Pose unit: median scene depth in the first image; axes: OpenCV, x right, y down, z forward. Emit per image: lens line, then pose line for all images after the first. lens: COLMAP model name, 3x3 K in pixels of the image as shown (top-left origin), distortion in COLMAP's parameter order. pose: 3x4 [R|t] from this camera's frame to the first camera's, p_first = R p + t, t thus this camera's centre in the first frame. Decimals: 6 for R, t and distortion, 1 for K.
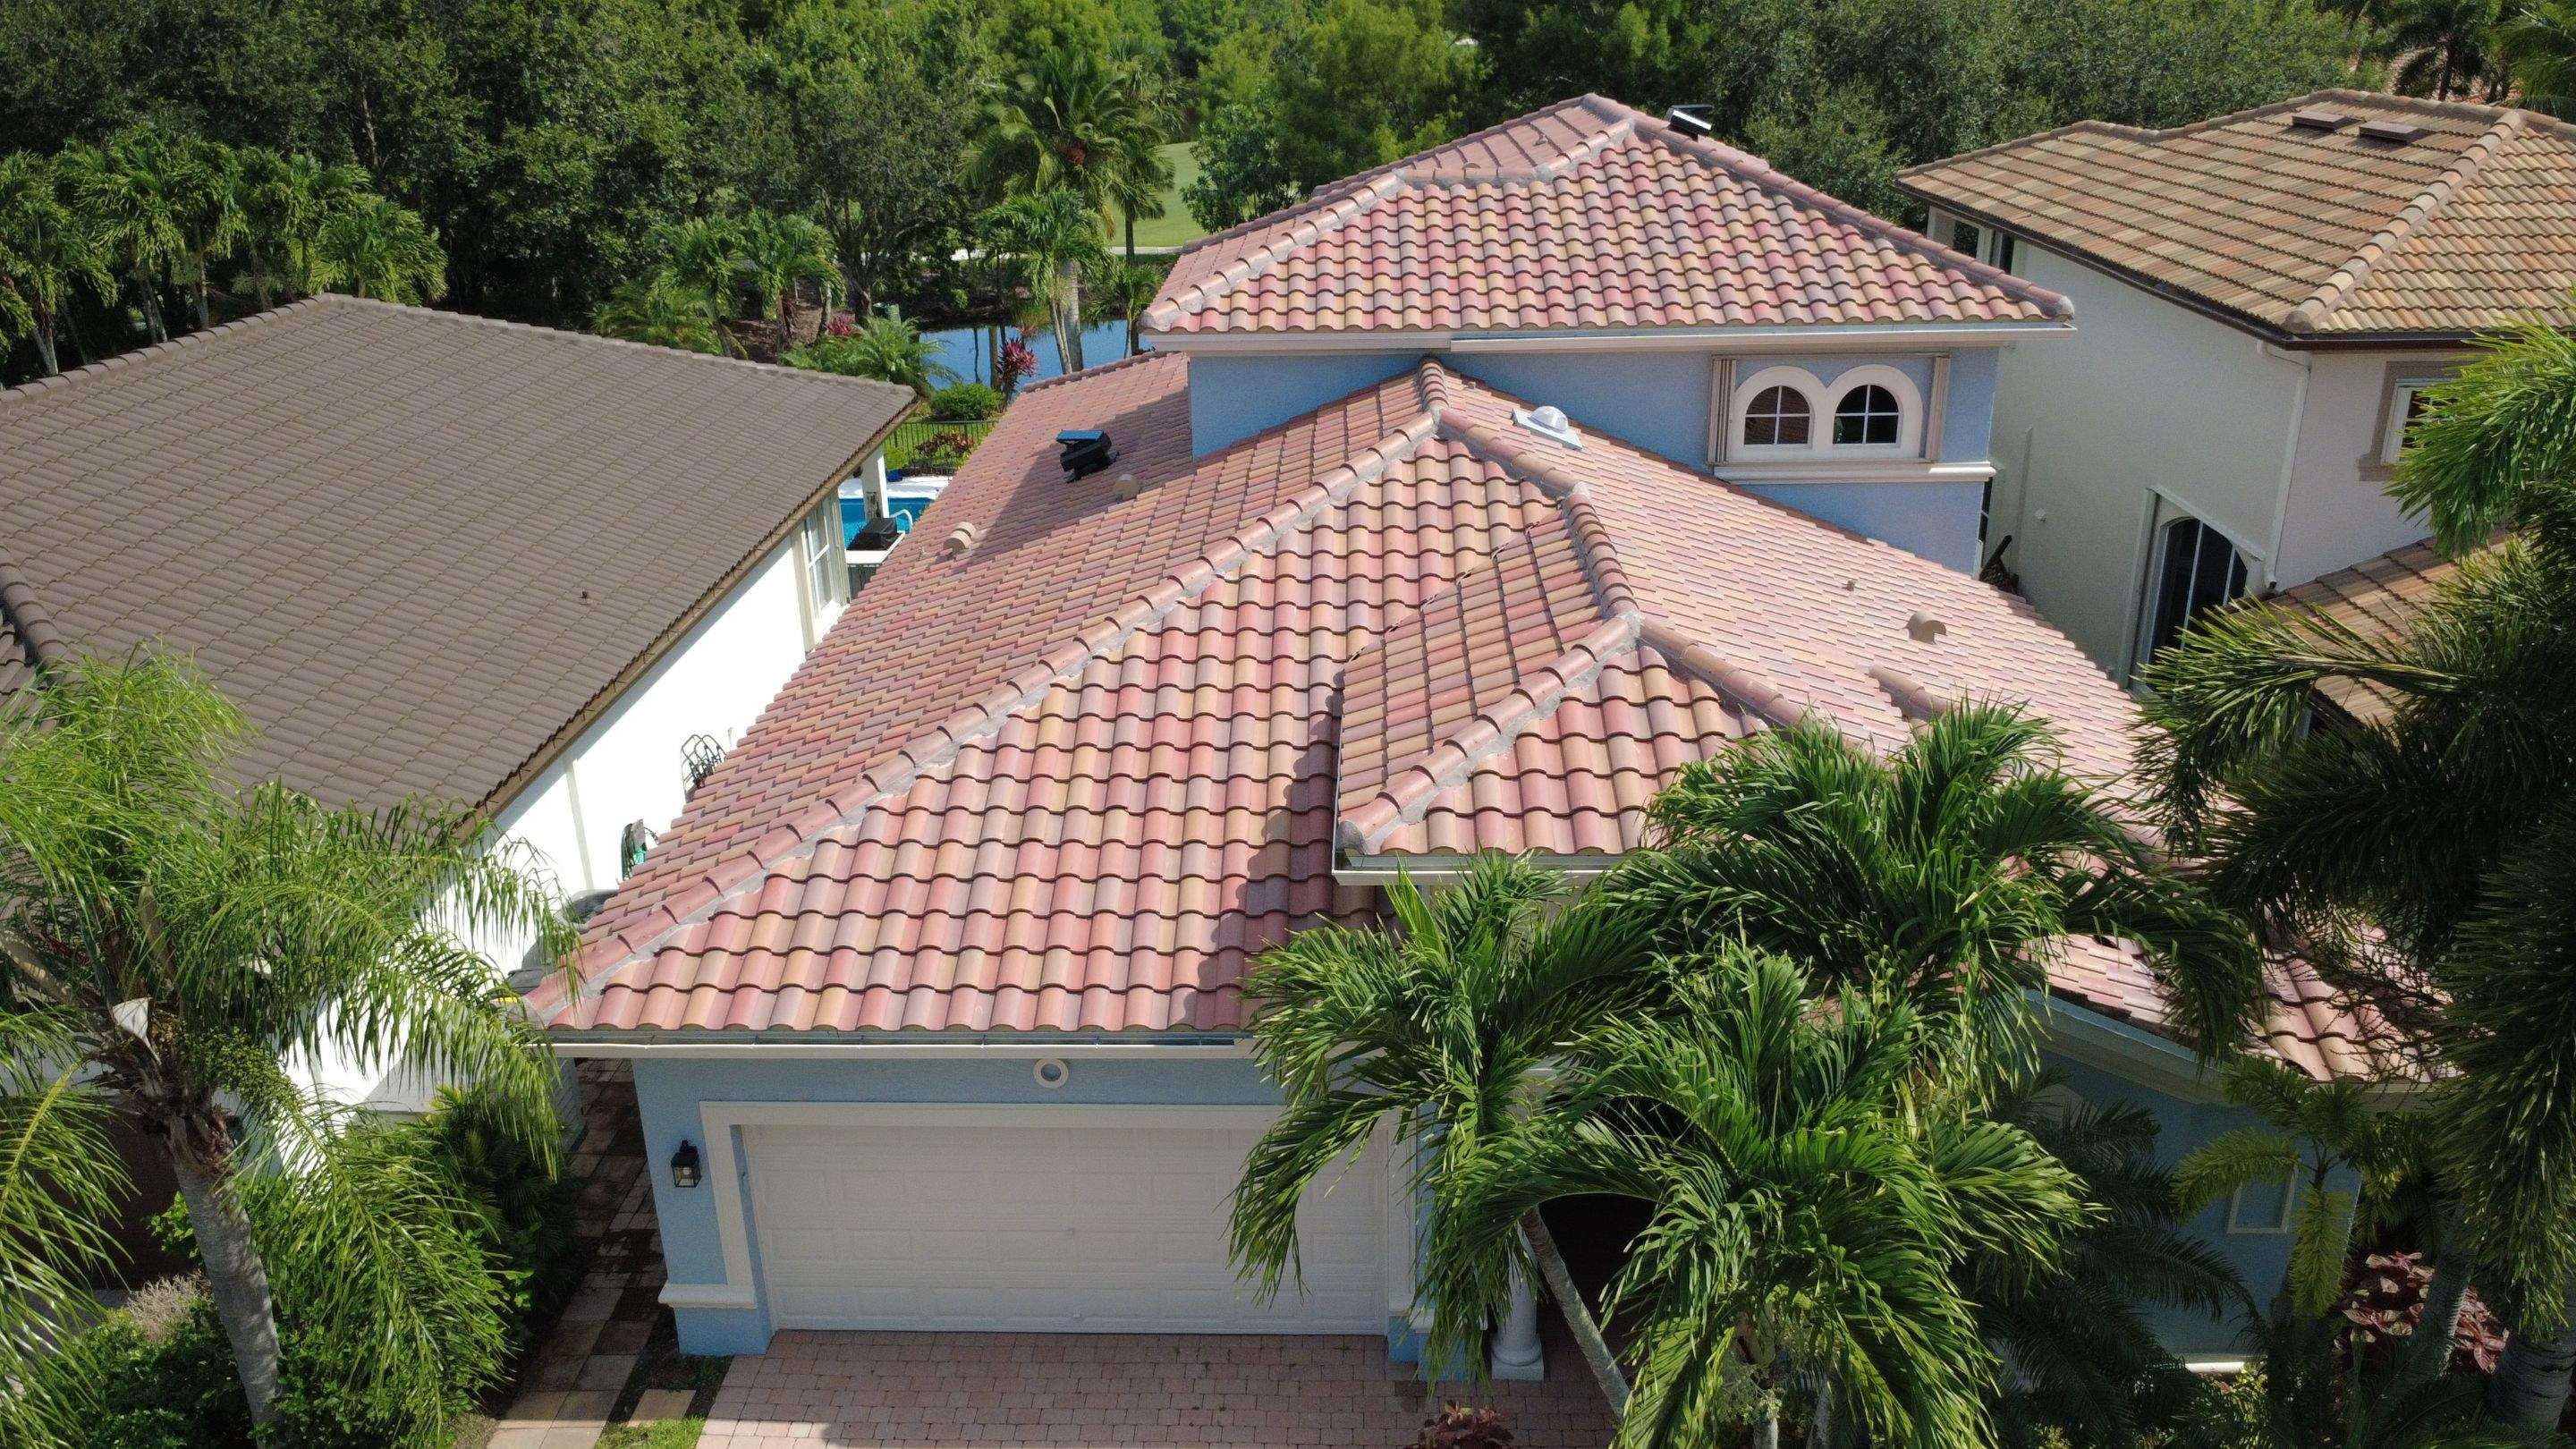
lens RADIAL K [[1890.8, 0, 1287.4], [0, 1890.8, 726.2], [0, 0, 1]] dist [-0.002479, -0.003982]
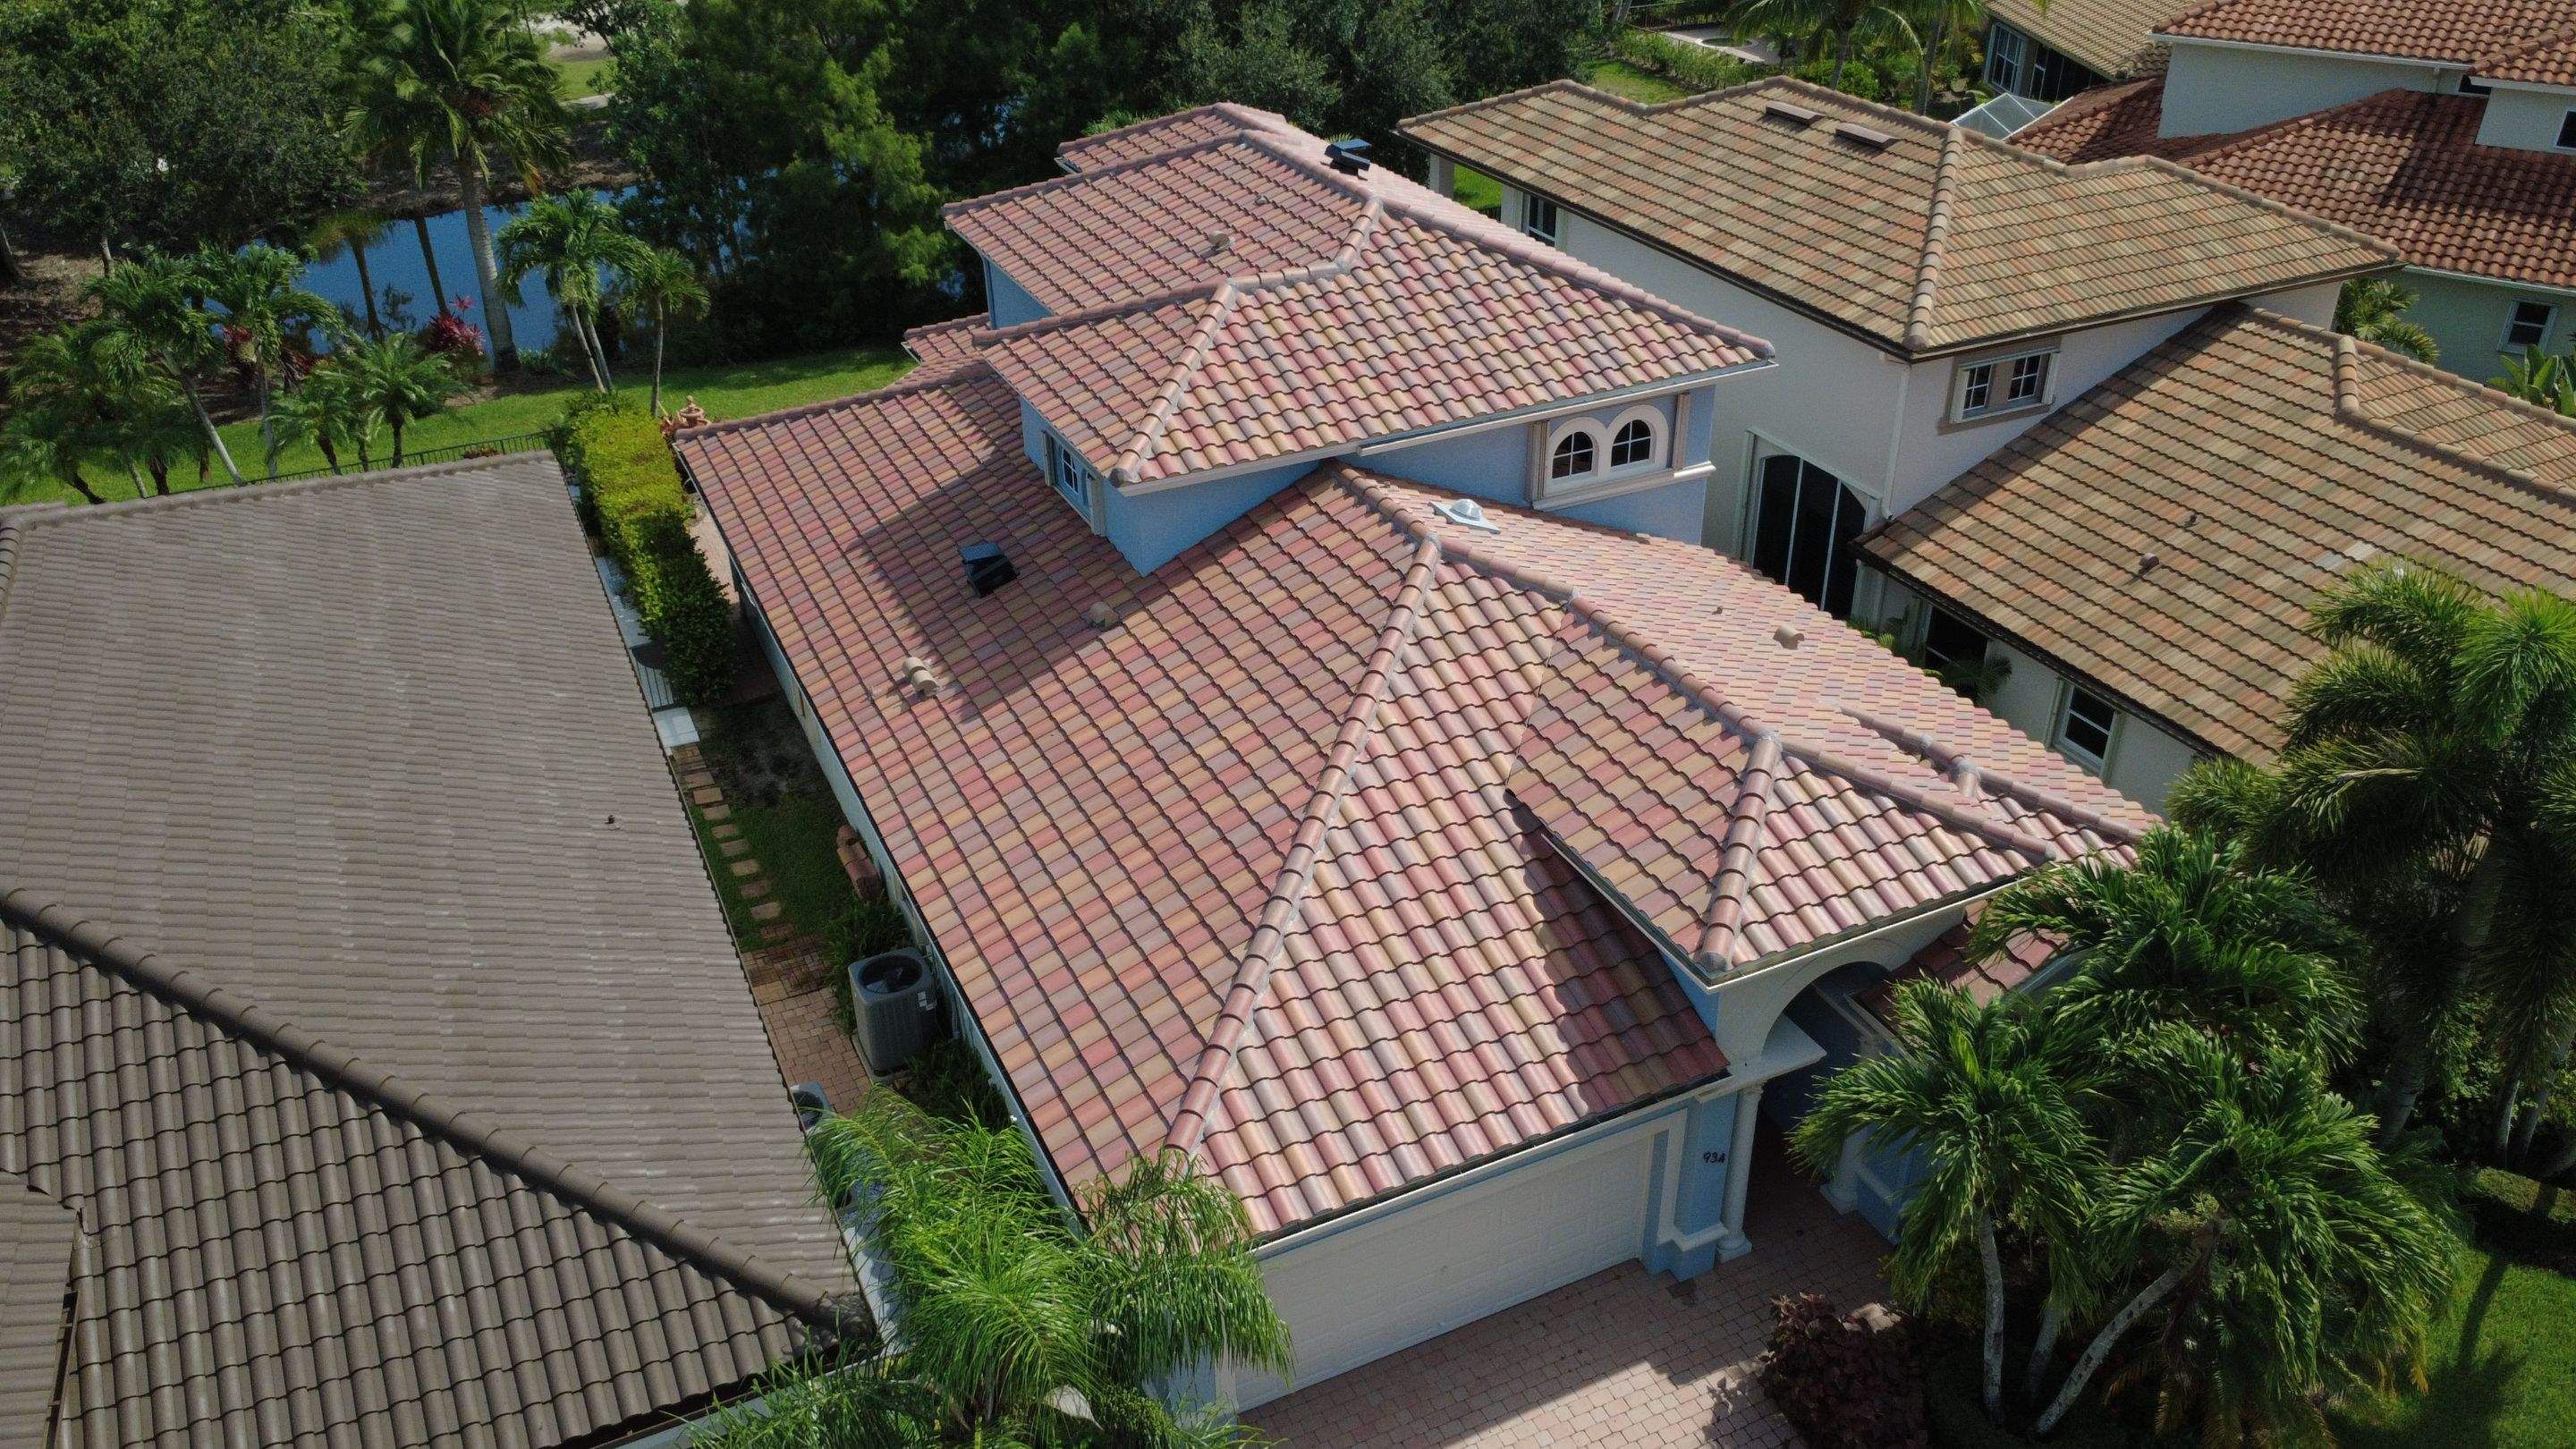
lens RADIAL K [[1890.8, 0, 1292.6], [0, 1890.8, 722.6], [0, 0, 1]] dist [-0.002479, -0.003982]
pose [[0.887008, -0.227298, 0.401935, -0.466133], [0.167669, 0.969587, 0.178293, -0.252913], [-0.430237, -0.090755, 0.898142, -0.072204]]
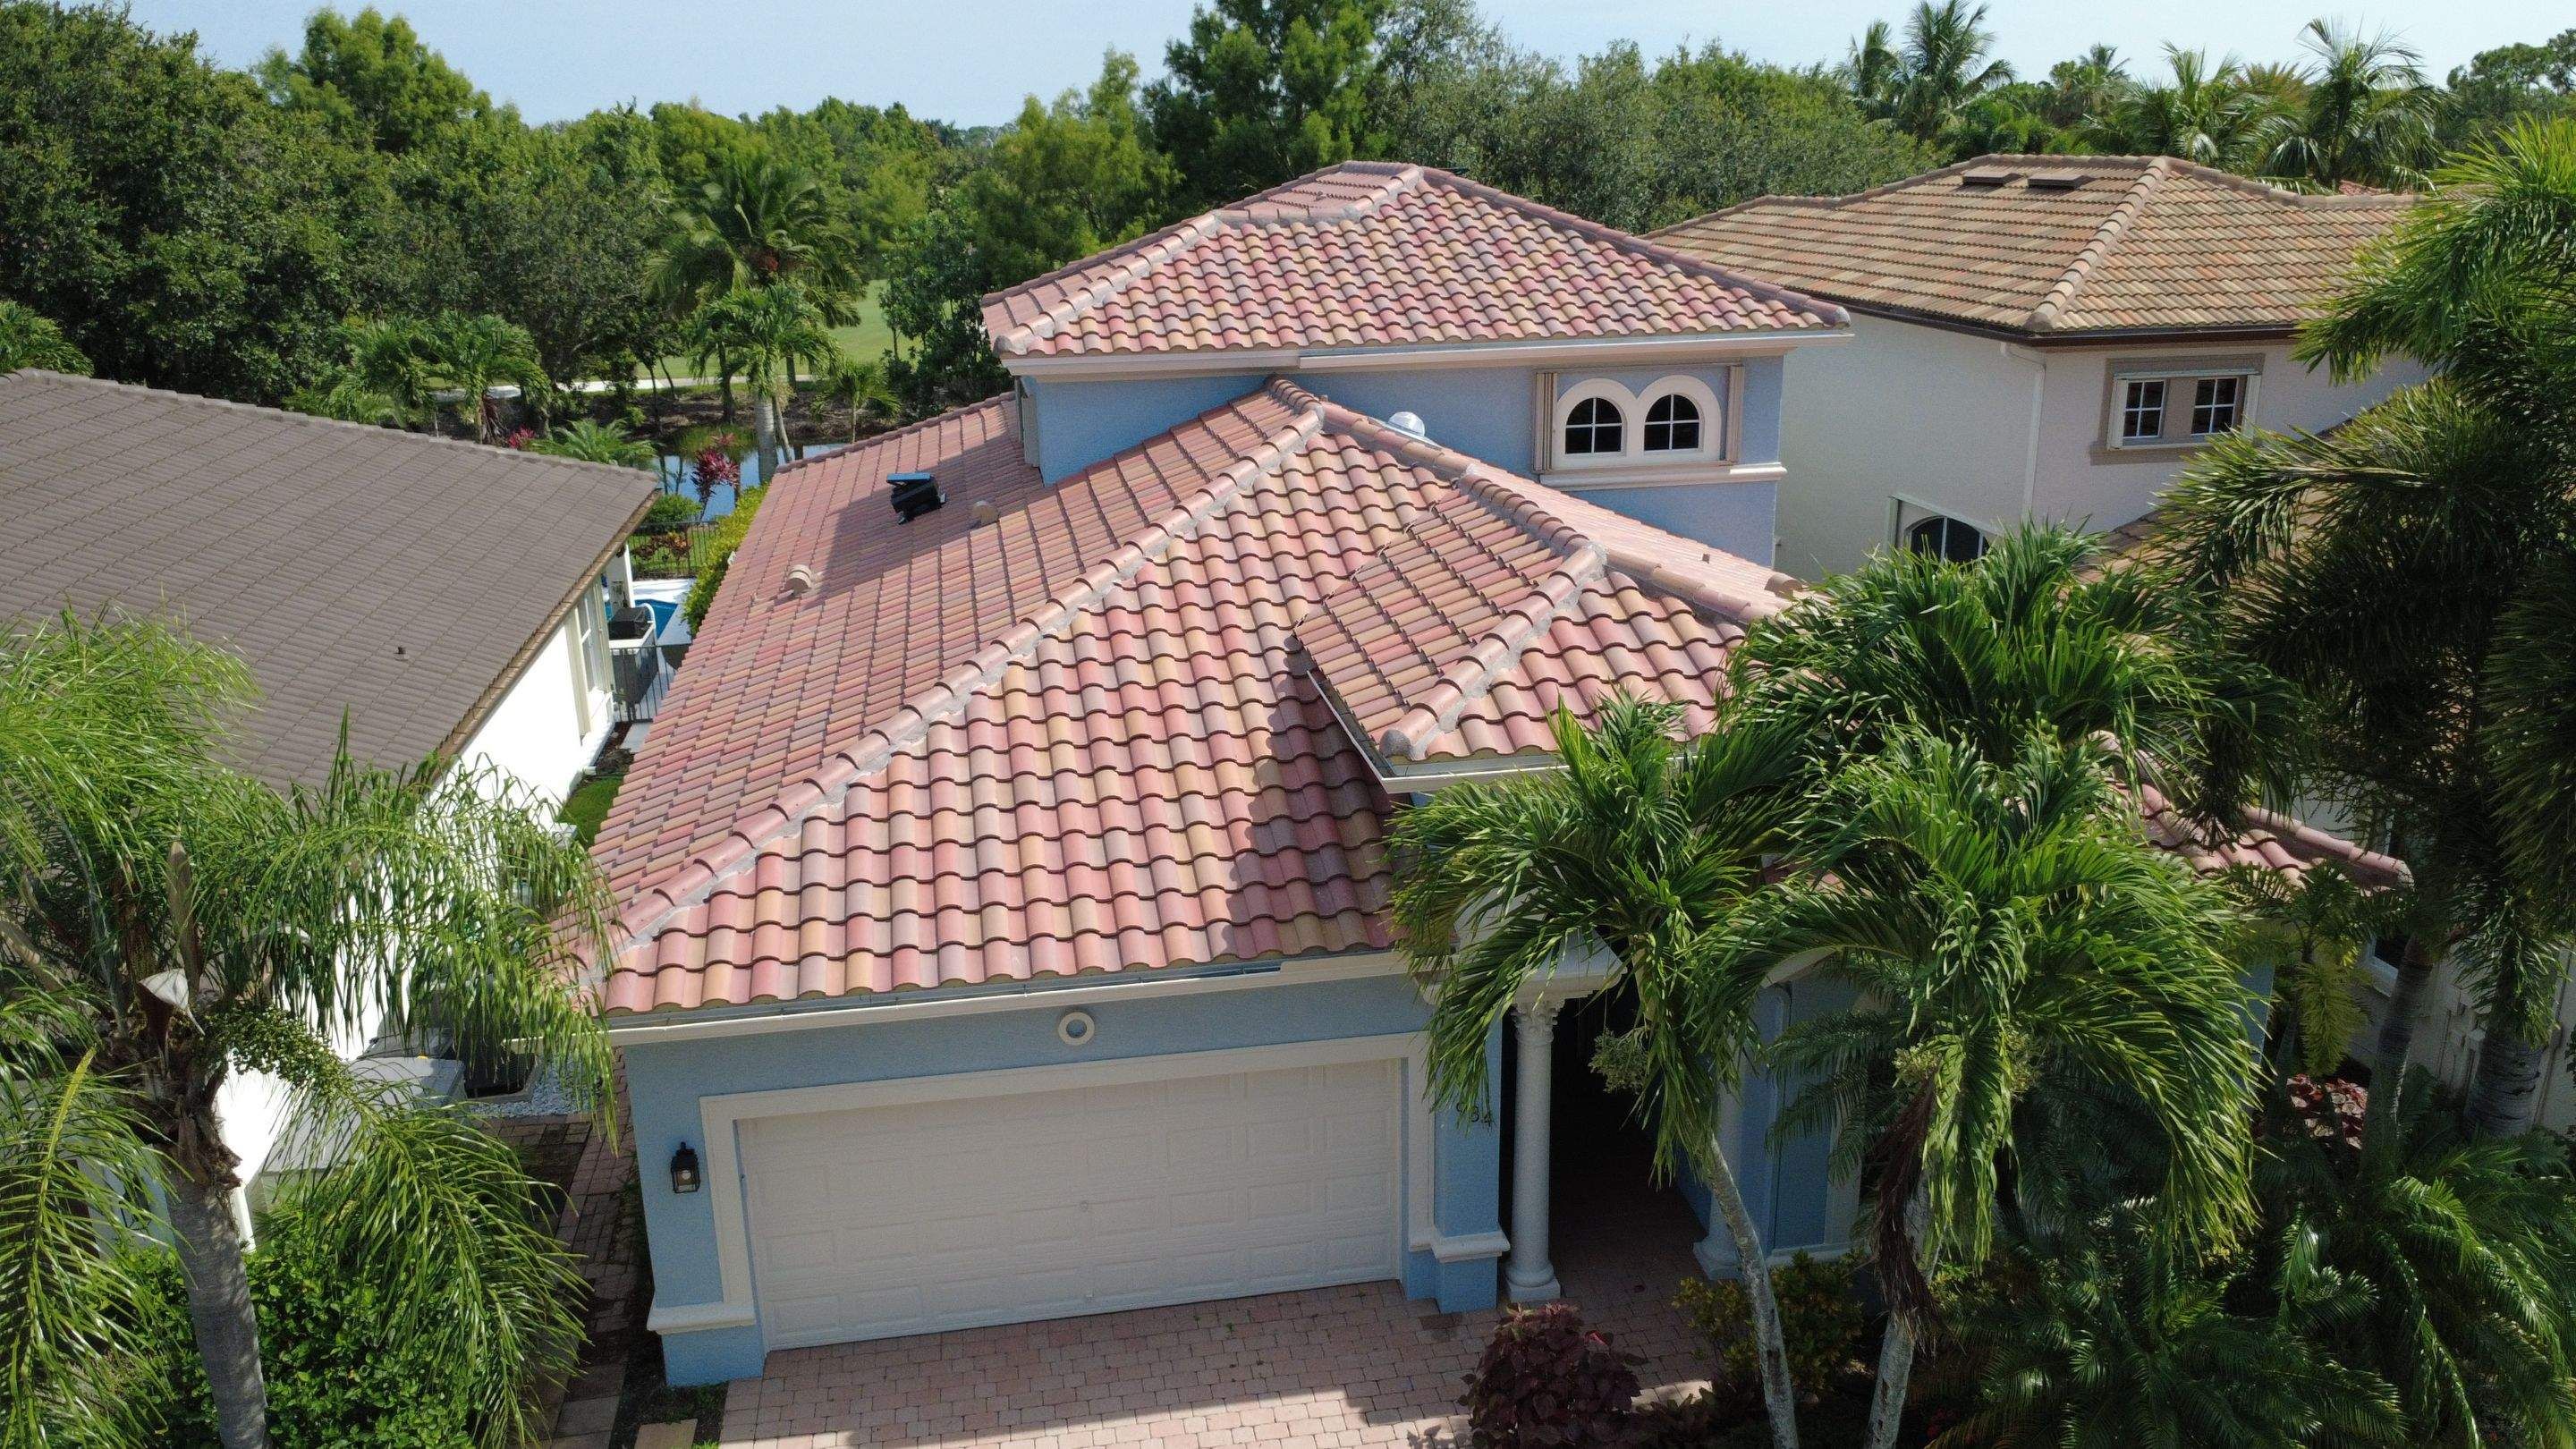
lens RADIAL K [[1890.8, 0, 1288.3], [0, 1890.8, 725.6], [0, 0, 1]] dist [-0.002479, -0.003982]
pose [[0.977716, -0.058027, 0.201752, -0.139310], [0.073872, 0.994672, -0.071911, 0.070832], [-0.196505, 0.085212, 0.976793, 0.001335]]
